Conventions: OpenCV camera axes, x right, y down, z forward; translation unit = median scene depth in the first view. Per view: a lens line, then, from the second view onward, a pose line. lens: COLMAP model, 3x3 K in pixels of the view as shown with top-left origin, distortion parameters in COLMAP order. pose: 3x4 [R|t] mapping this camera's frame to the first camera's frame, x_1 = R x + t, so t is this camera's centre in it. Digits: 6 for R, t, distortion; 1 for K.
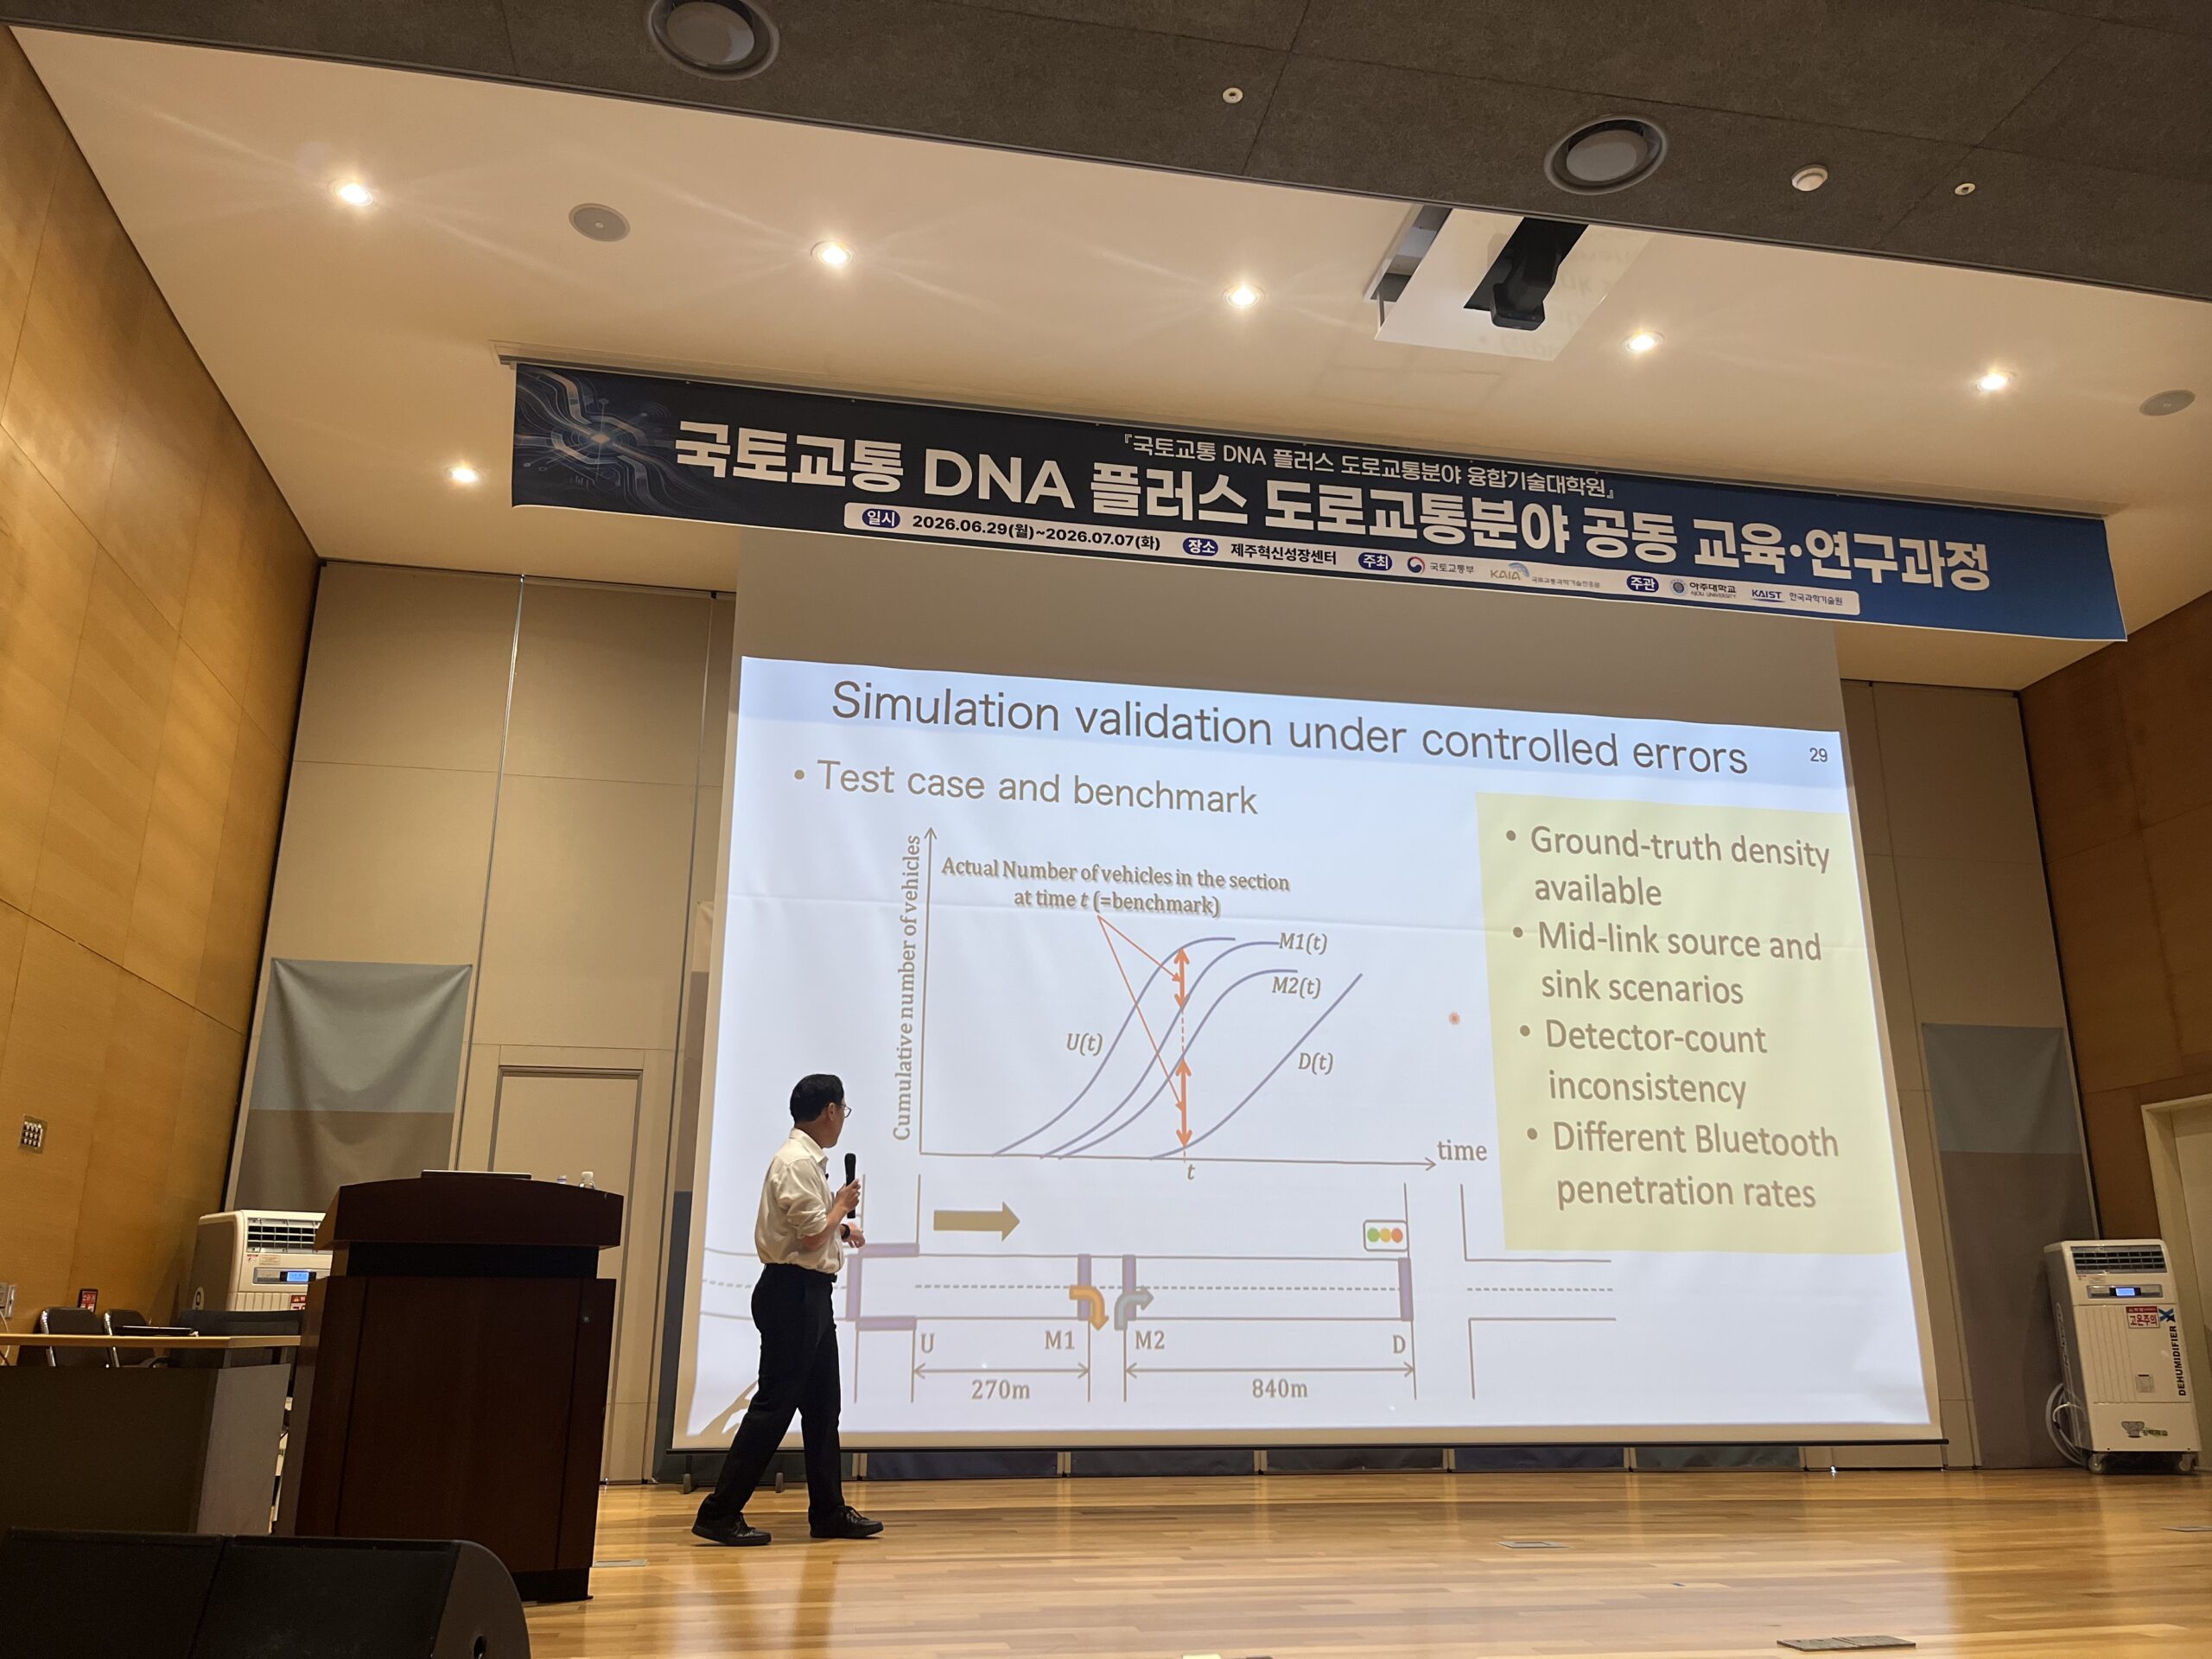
lens RADIAL K [[1663.9, 0, 1110.8], [0, 1663.9, 839.7], [0, 0, 1]] dist [0.054624, -0.046077]
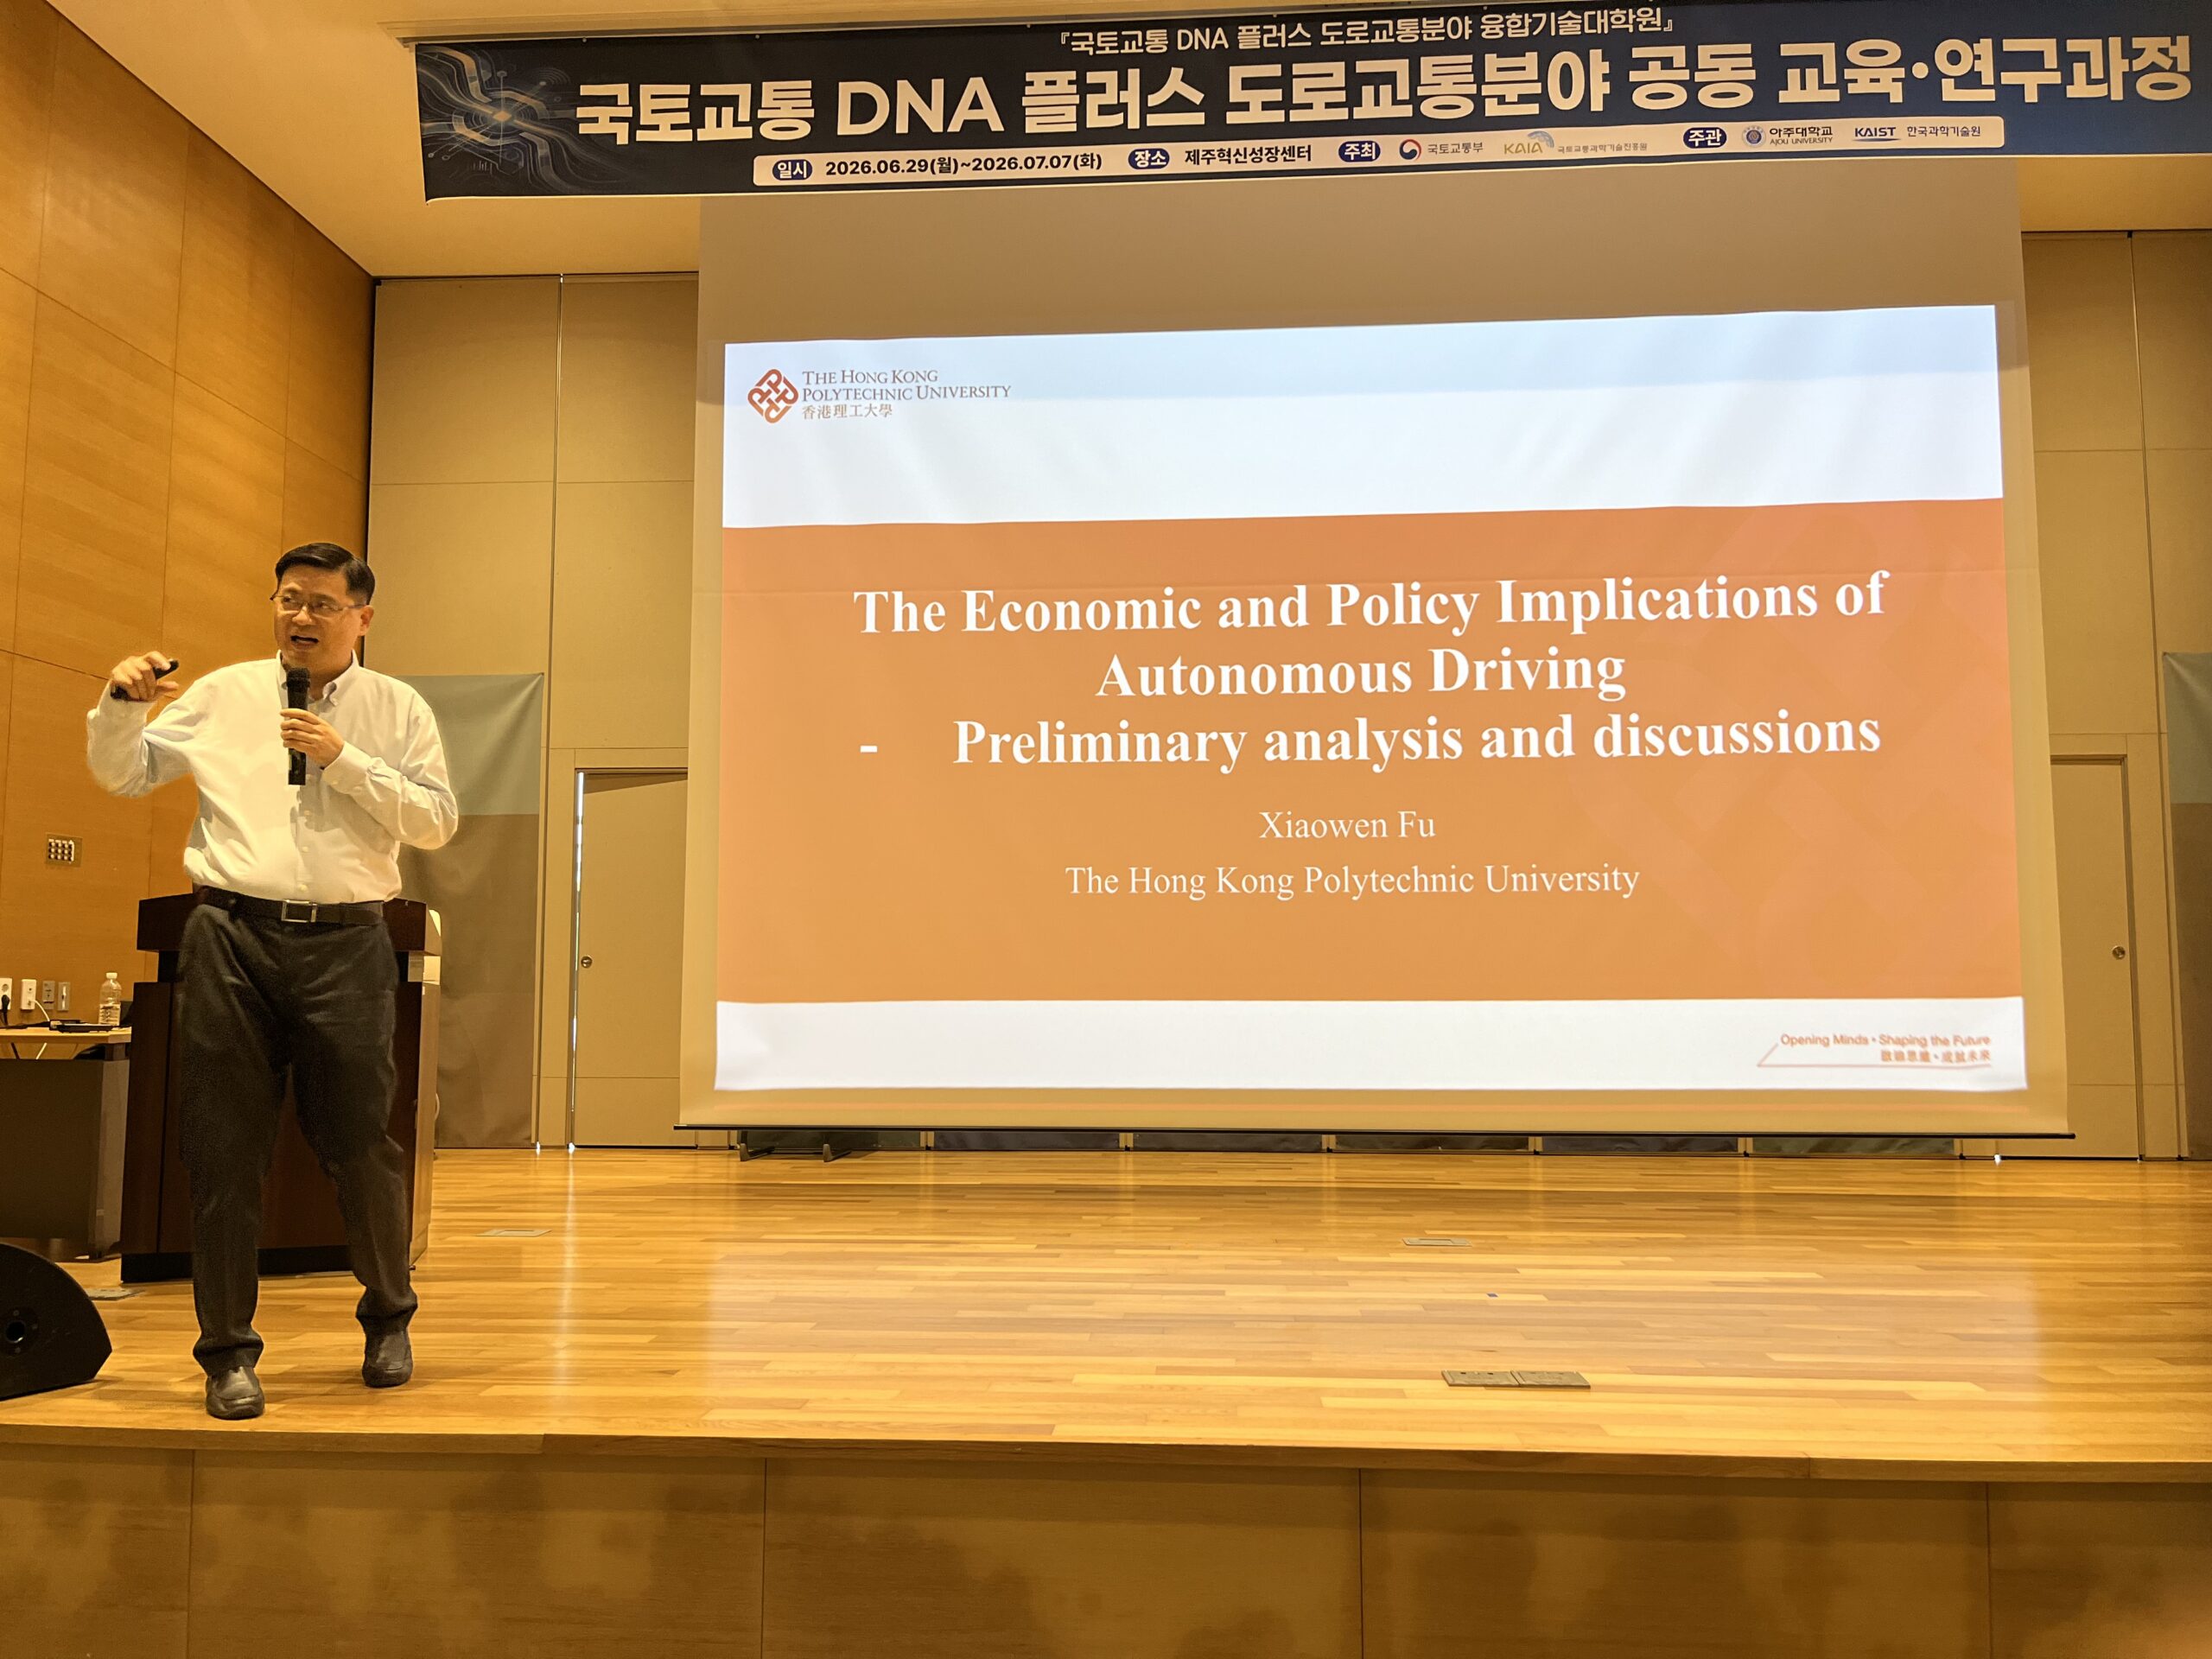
lens RADIAL K [[1663.9, 0, 1108.8], [0, 1663.9, 836.9], [0, 0, 1]] dist [0.054624, -0.046077]
pose [[0.969105, -0.025326, -0.245346, 0.236304], [0.072274, 0.980210, 0.184296, 0.009152], [0.235823, -0.196334, 0.951757, 0.085422]]
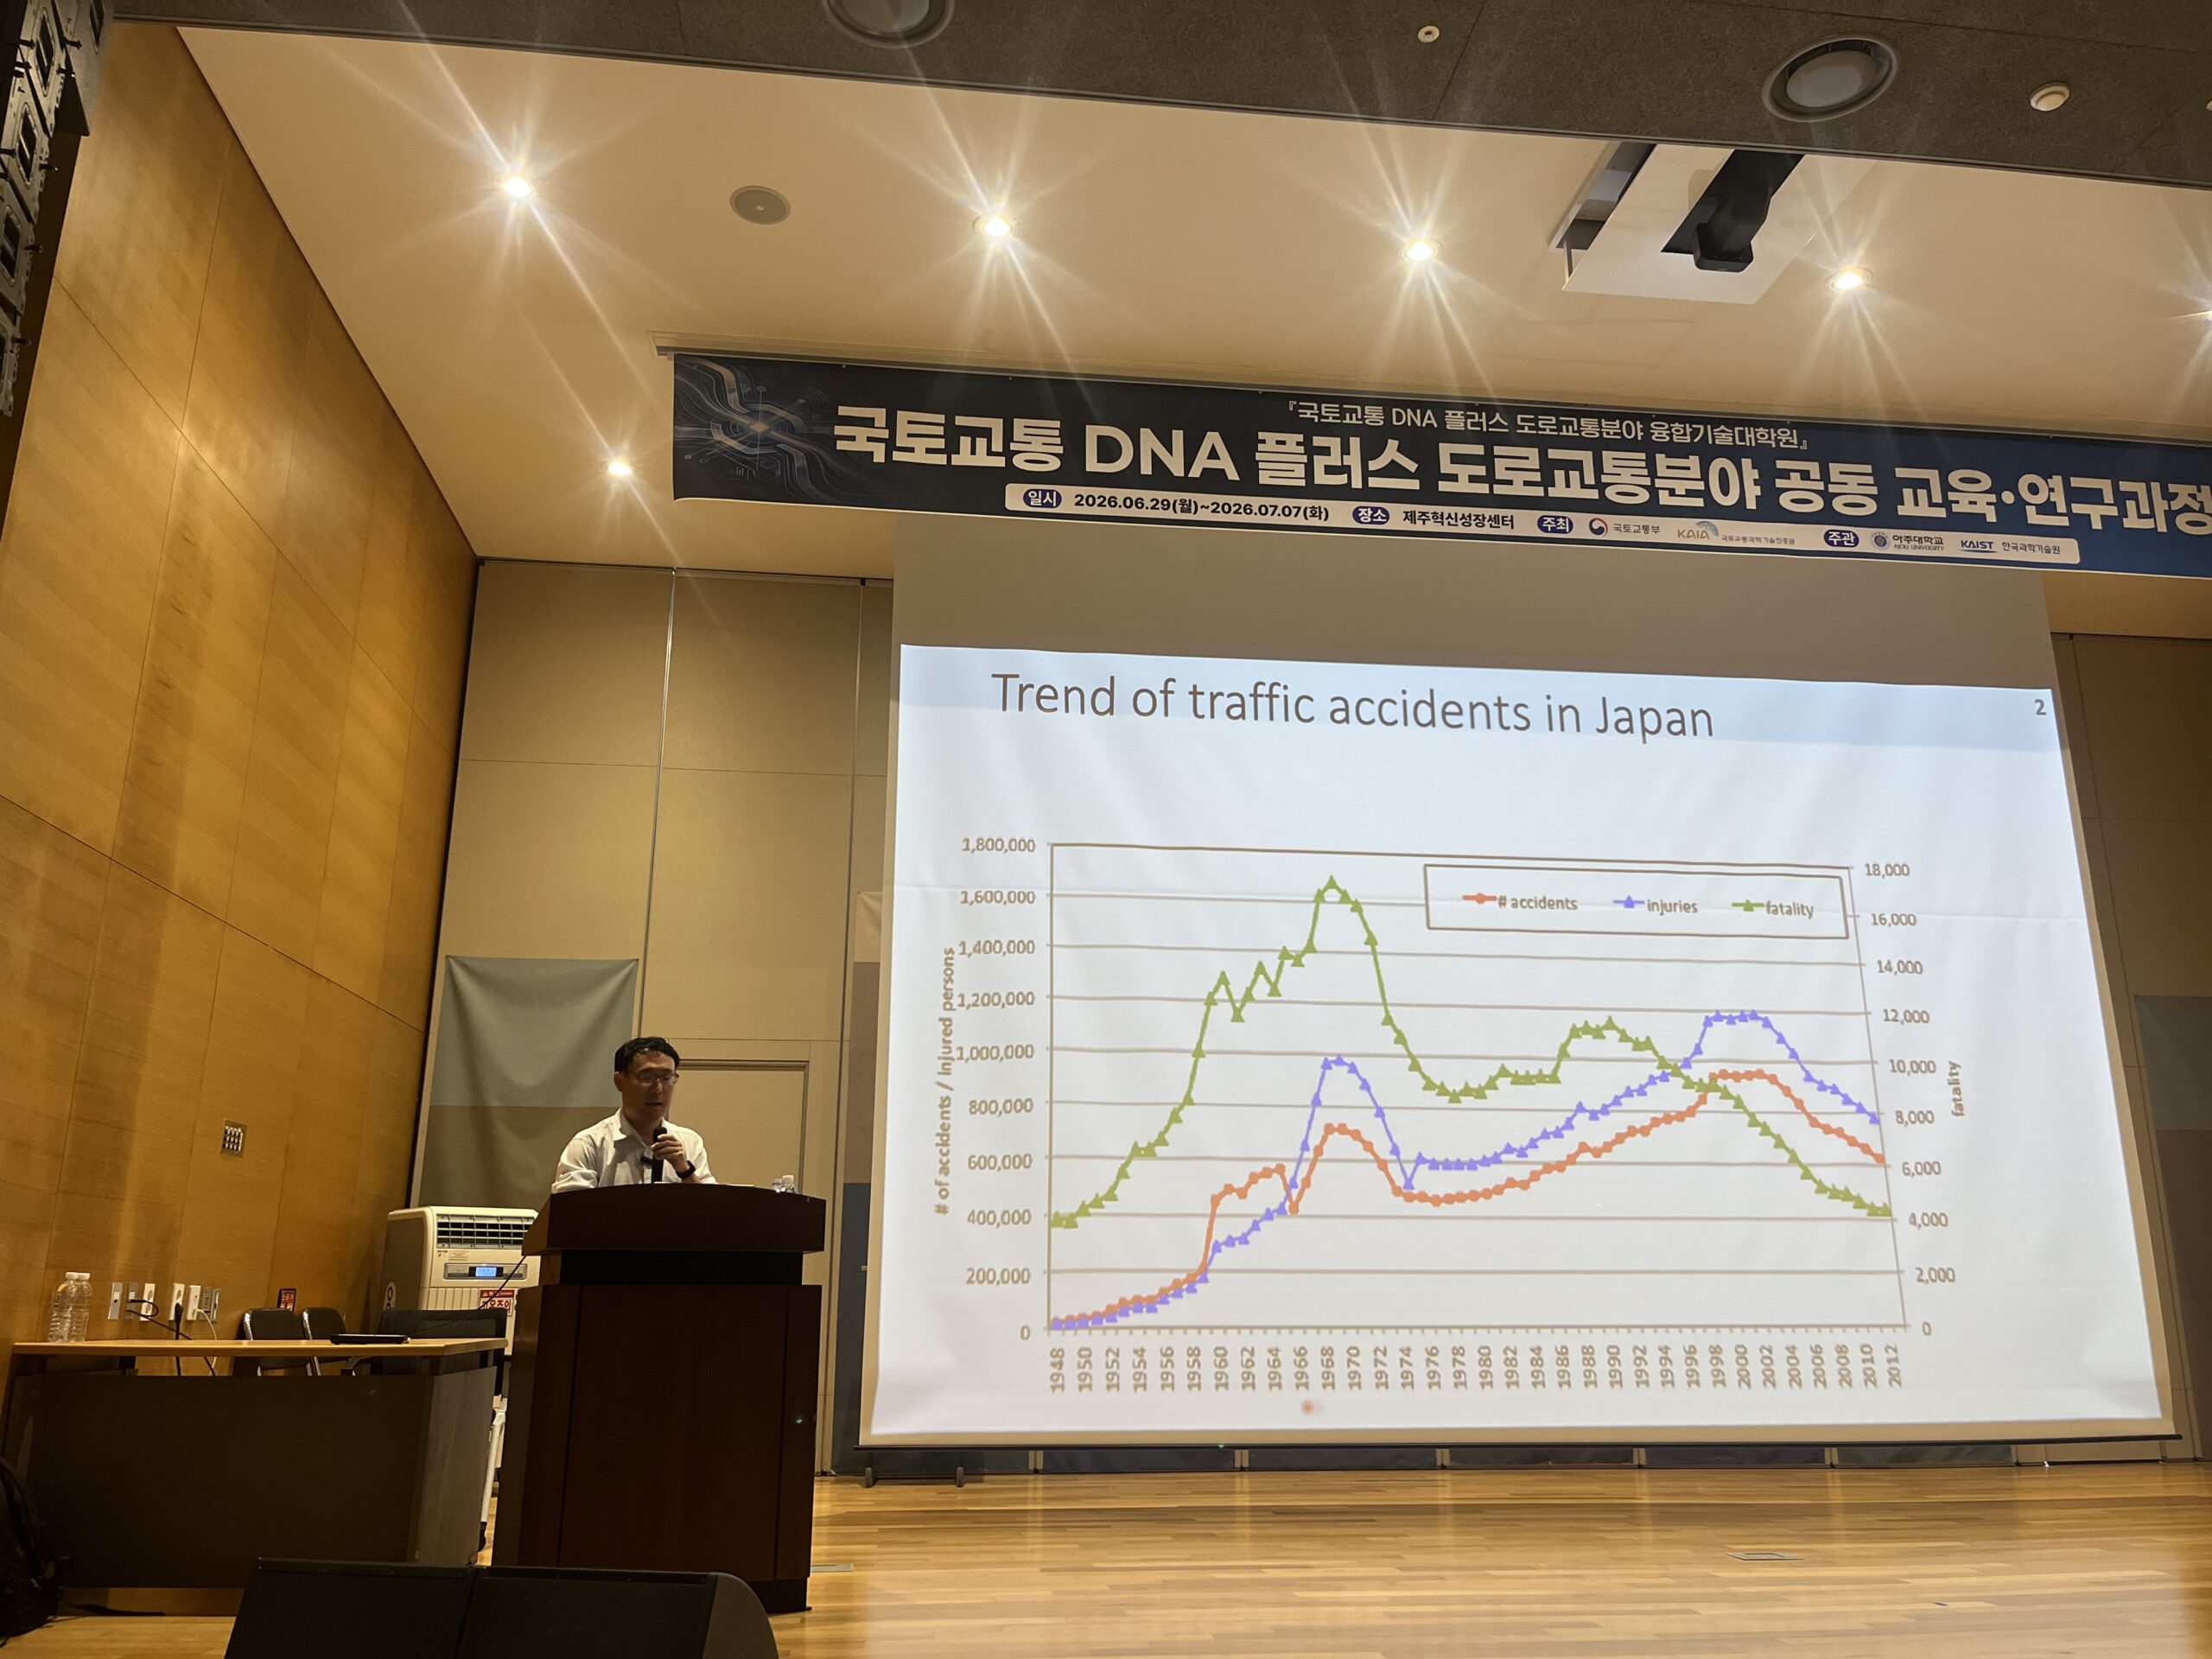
lens RADIAL K [[1663.9, 0, 1109.2], [0, 1663.9, 845.4], [0, 0, 1]] dist [0.054624, -0.046077]
pose [[0.997594, -0.020510, -0.066225, -0.036402], [0.021749, 0.999601, 0.018039, -0.006090], [0.065829, -0.019436, 0.997642, 0.024480]]
